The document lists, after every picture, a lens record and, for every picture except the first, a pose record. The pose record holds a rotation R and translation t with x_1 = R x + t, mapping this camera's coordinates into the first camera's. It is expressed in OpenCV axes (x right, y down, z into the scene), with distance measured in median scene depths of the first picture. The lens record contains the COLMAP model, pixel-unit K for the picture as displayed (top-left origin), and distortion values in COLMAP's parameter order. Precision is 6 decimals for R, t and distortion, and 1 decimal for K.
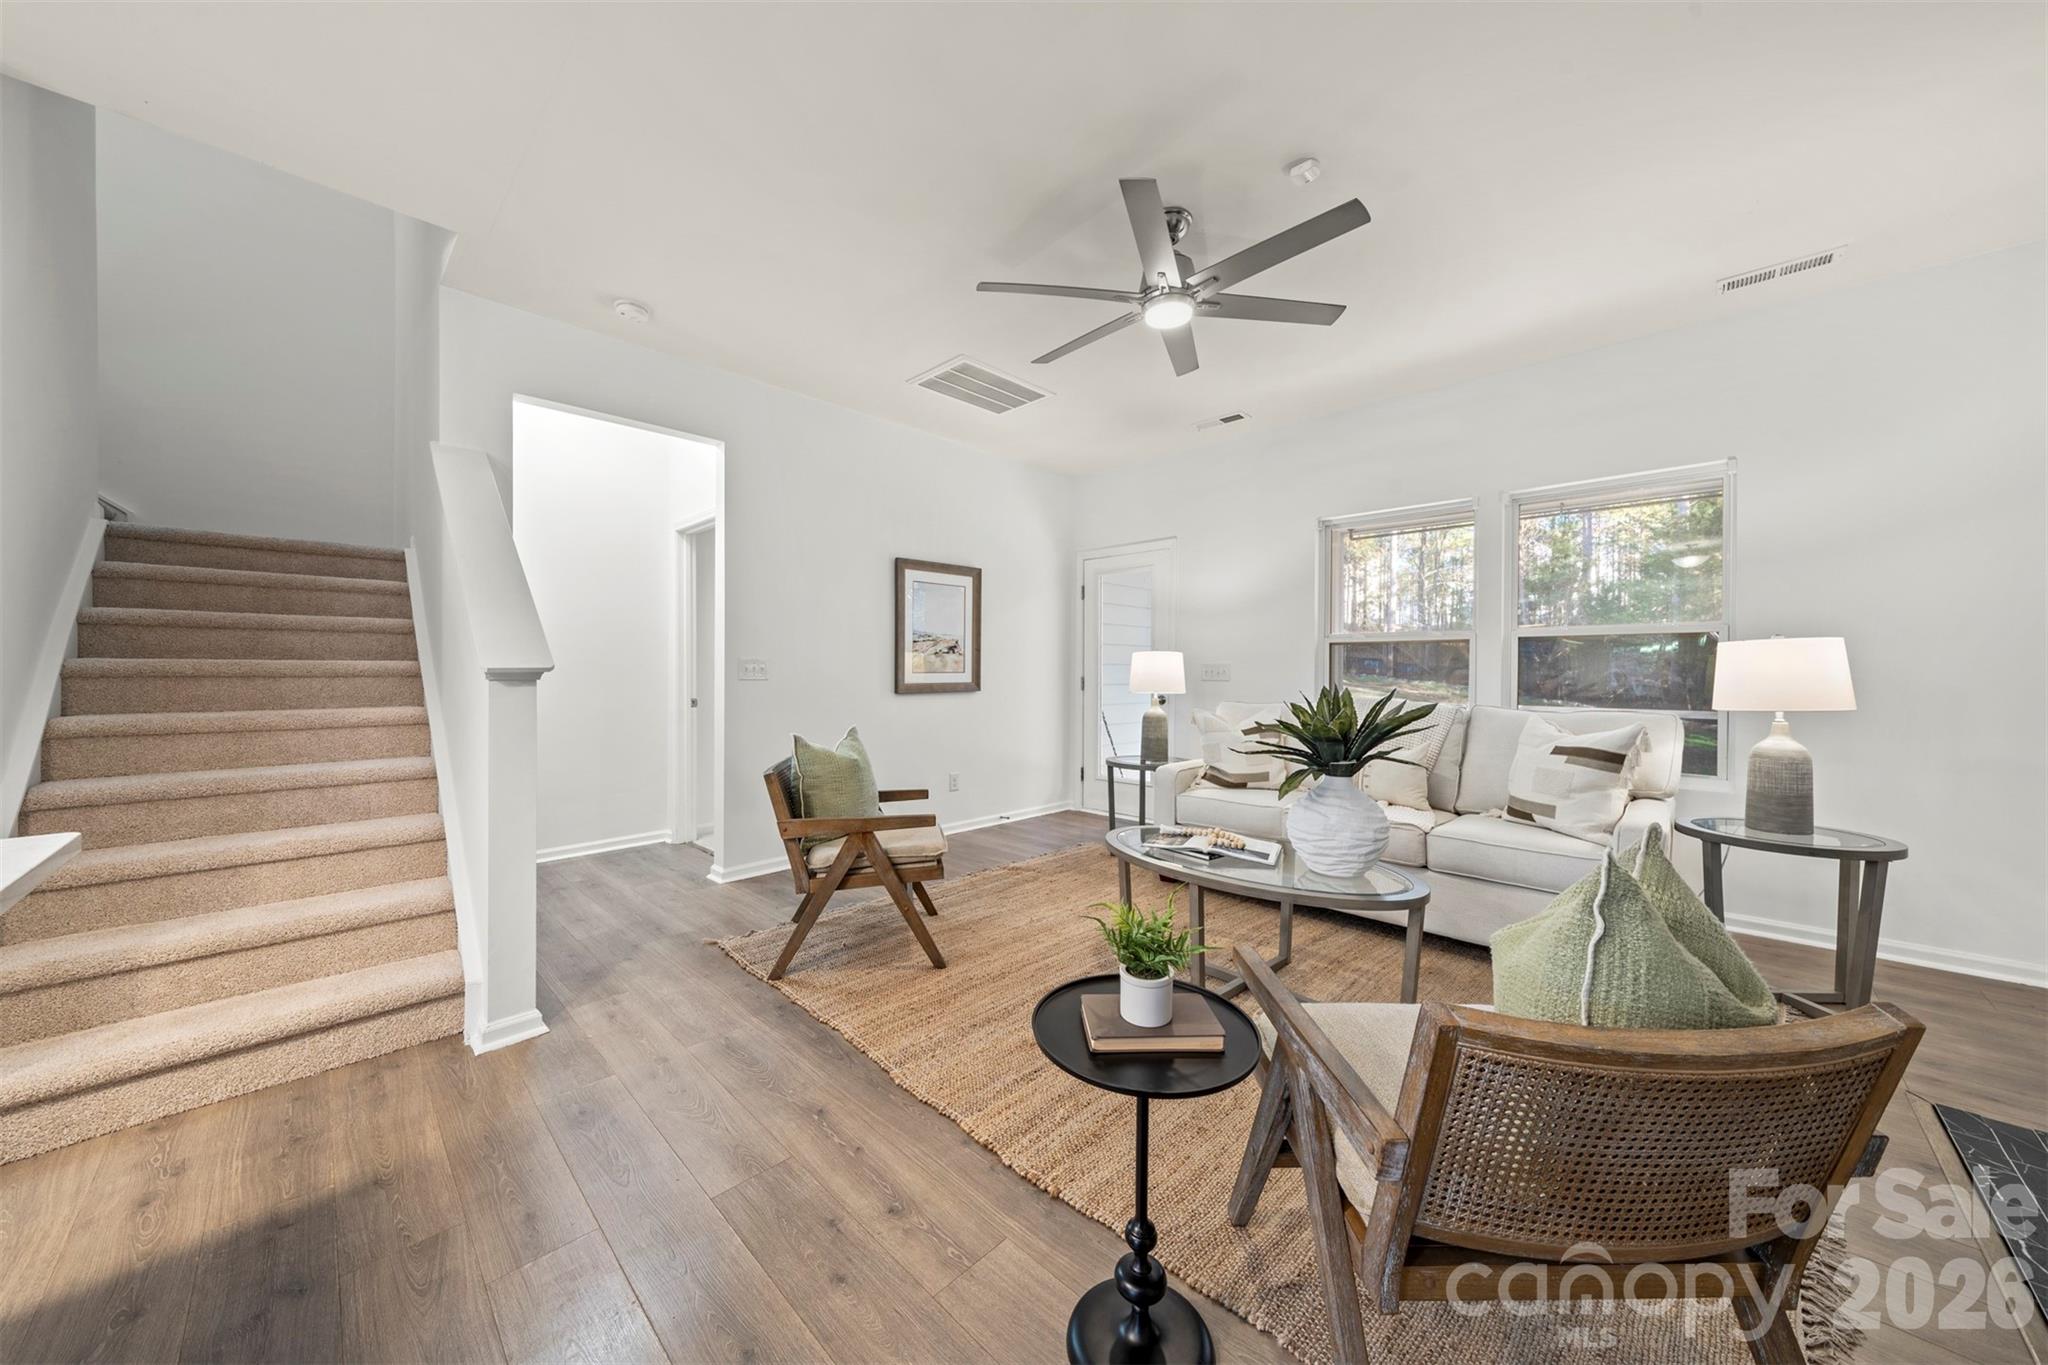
lens RADIAL K [[701.1, 0, 1028.7], [0, 701.1, 668.9], [0, 0, 1]] dist [-0.007226, -0.000251]
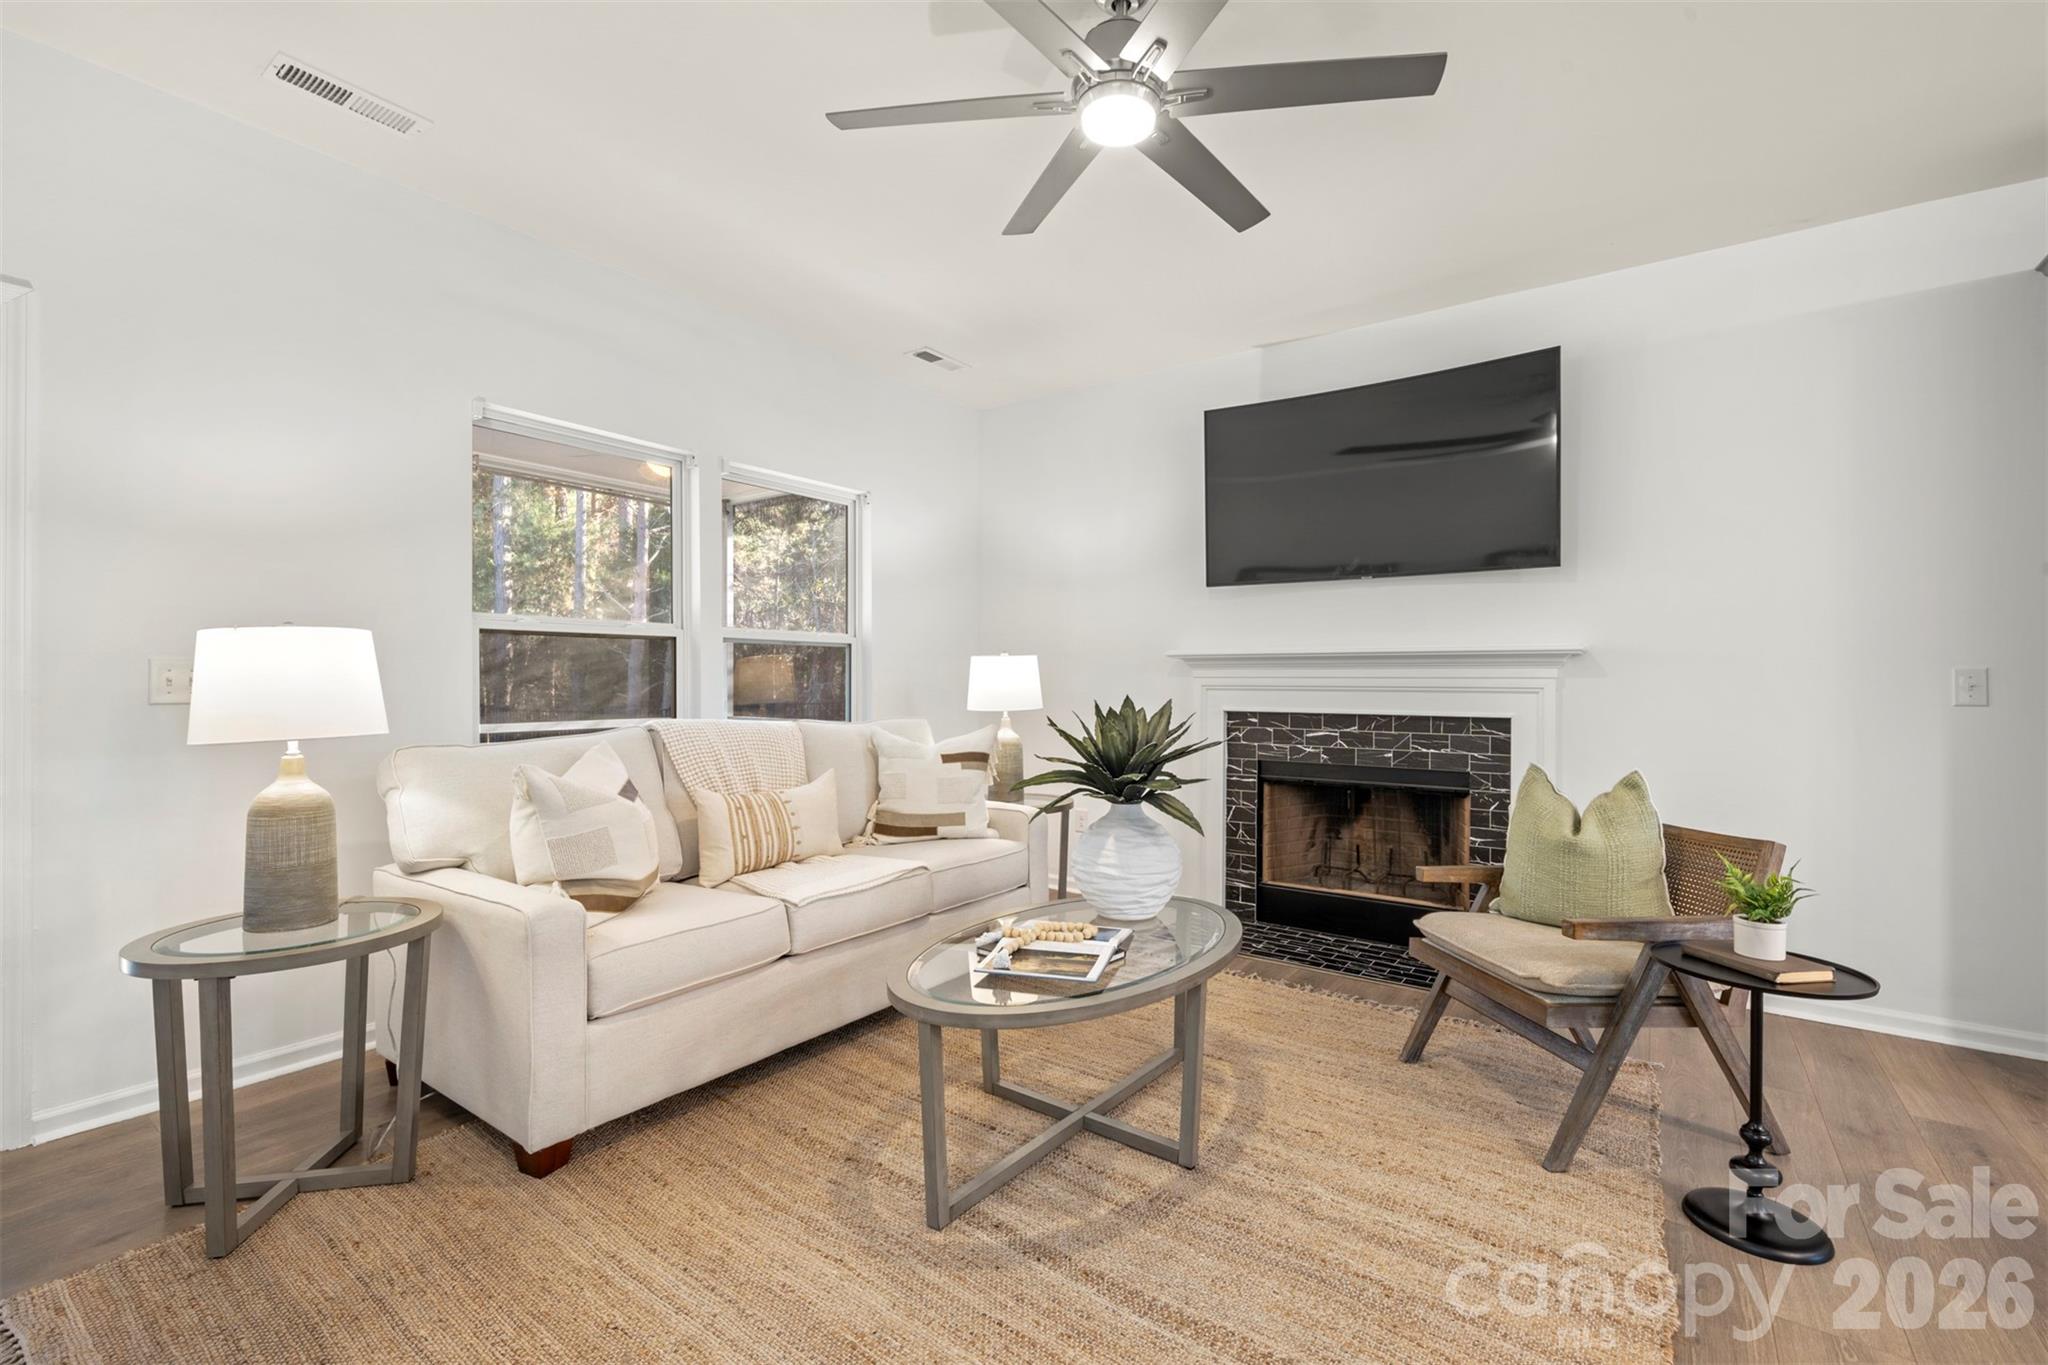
lens RADIAL K [[888.7, 0, 1039.4], [0, 888.7, 686.1], [0, 0, 1]] dist [0.000326, 0.000457]
pose [[-0.164748, -0.007826, 0.986305, -0.524566], [-0.002683, 0.999968, 0.007486, 0.002348], [-0.986332, -0.001413, -0.164763, 1.072187]]
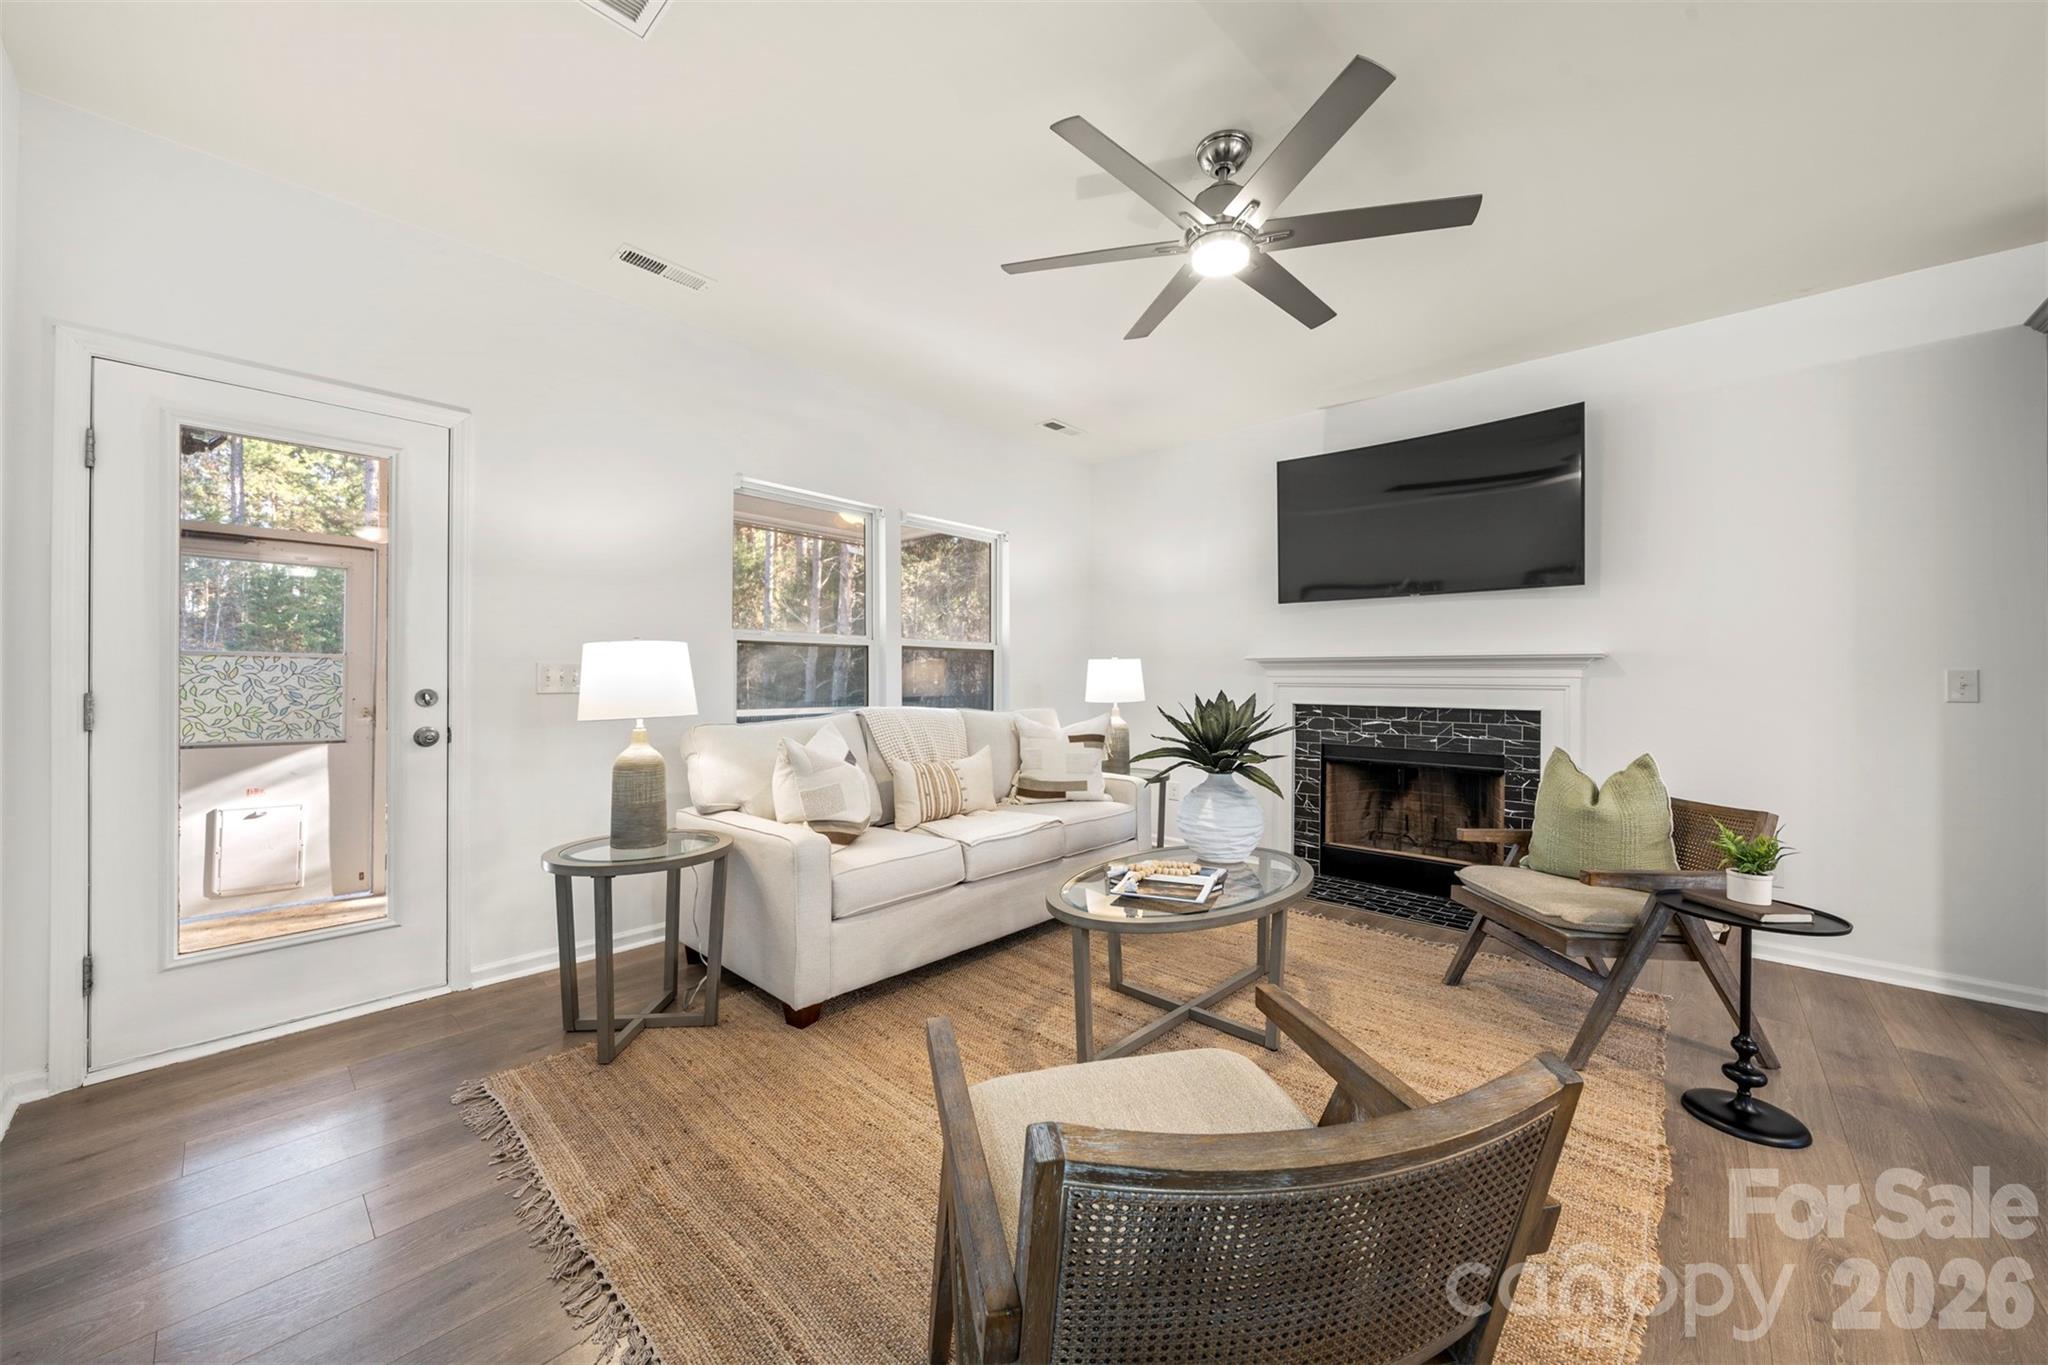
lens RADIAL K [[733.0, 0, 1039.1], [0, 733.0, 681.6], [0, 0, 1]] dist [-0.002885, -0.000260]
pose [[-0.046464, -0.005509, 0.998905, -0.600397], [-0.004637, 0.999975, 0.005299, 0.002875], [-0.998909, -0.004385, -0.046489, 1.119174]]
